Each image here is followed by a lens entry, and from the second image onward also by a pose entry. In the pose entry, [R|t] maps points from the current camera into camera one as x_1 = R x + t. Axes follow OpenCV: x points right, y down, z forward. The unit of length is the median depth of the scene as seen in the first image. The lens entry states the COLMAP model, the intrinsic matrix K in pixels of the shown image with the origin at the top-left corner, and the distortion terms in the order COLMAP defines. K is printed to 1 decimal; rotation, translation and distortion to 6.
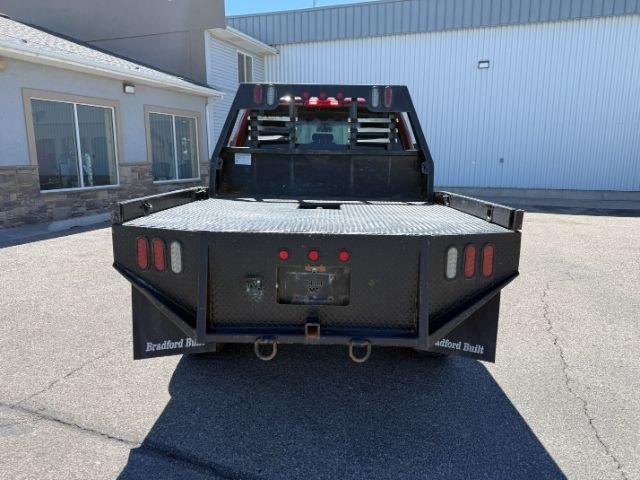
lens RADIAL K [[452.1, 0, 320.0], [0, 452.1, 240.0], [0, 0, 1]] dist [0.036128, -0.063432]
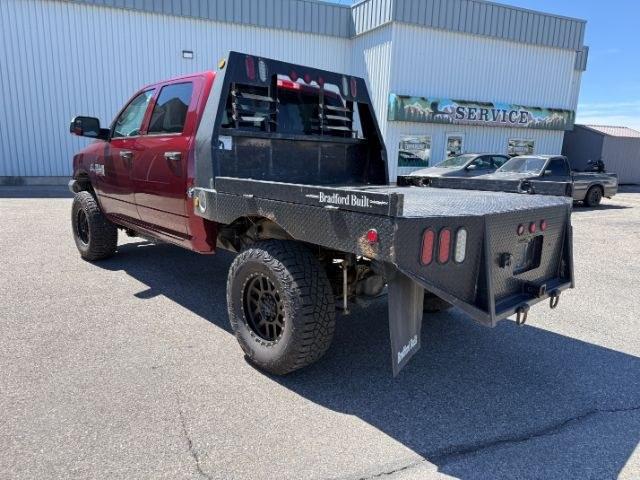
lens RADIAL K [[450.7, 0, 318.9], [0, 450.7, 243.6], [0, 0, 1]] dist [0.039654, -0.072367]
pose [[0.725204, -0.126168, 0.676876, -0.647991], [0.106702, 0.991785, 0.070546, -0.035369], [-0.680216, 0.021064, 0.732709, 0.282950]]
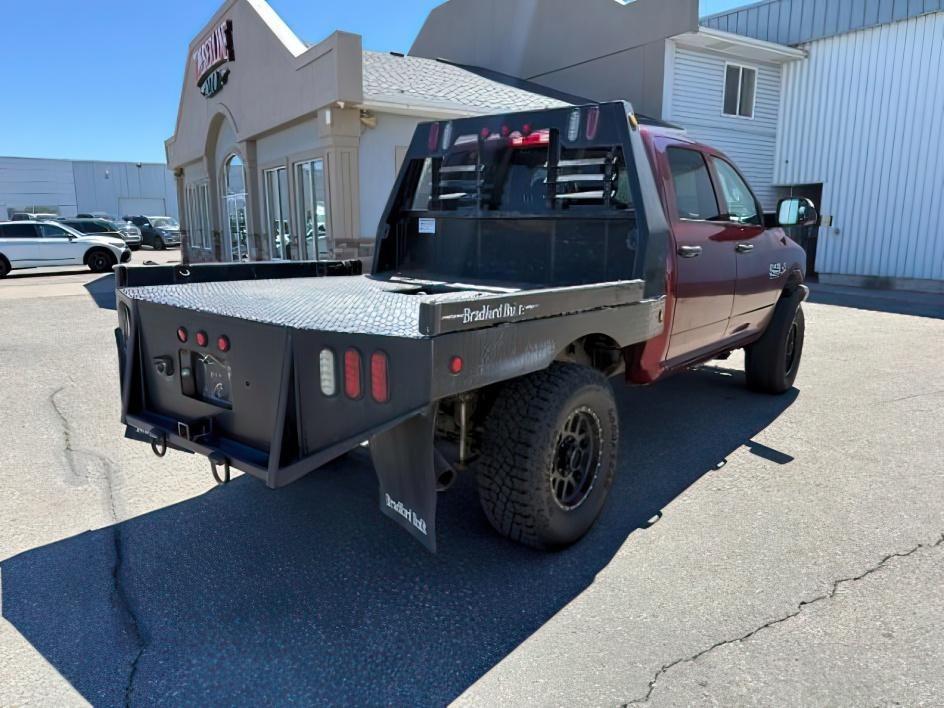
lens RADIAL K [[664.8, 0, 470.3], [0, 664.8, 359.3], [0, 0, 1]] dist [0.039654, -0.072367]
pose [[0.789340, 0.118270, -0.602457, 0.582184], [-0.113401, 0.992472, 0.046256, -0.021472], [0.603393, 0.031808, 0.796810, 0.189617]]
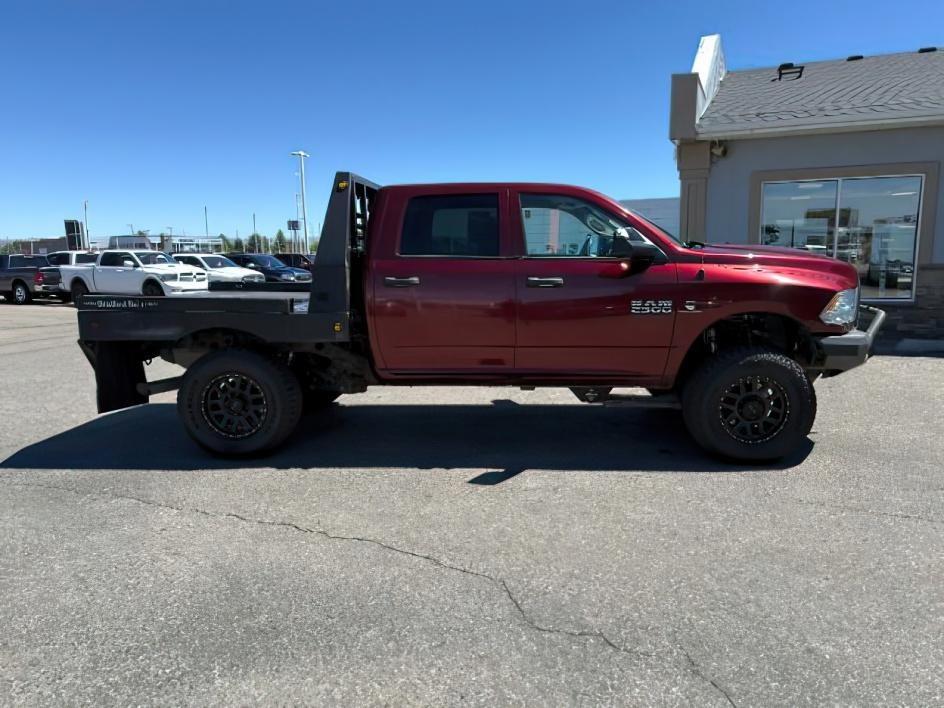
lens RADIAL K [[664.8, 0, 470.3], [0, 664.8, 359.3], [0, 0, 1]] dist [0.039654, -0.072367]
pose [[-0.057467, 0.151461, -0.986791, 1.387833], [-0.173325, 0.971901, 0.159269, -0.235052], [0.983187, 0.180189, -0.029601, 1.283895]]
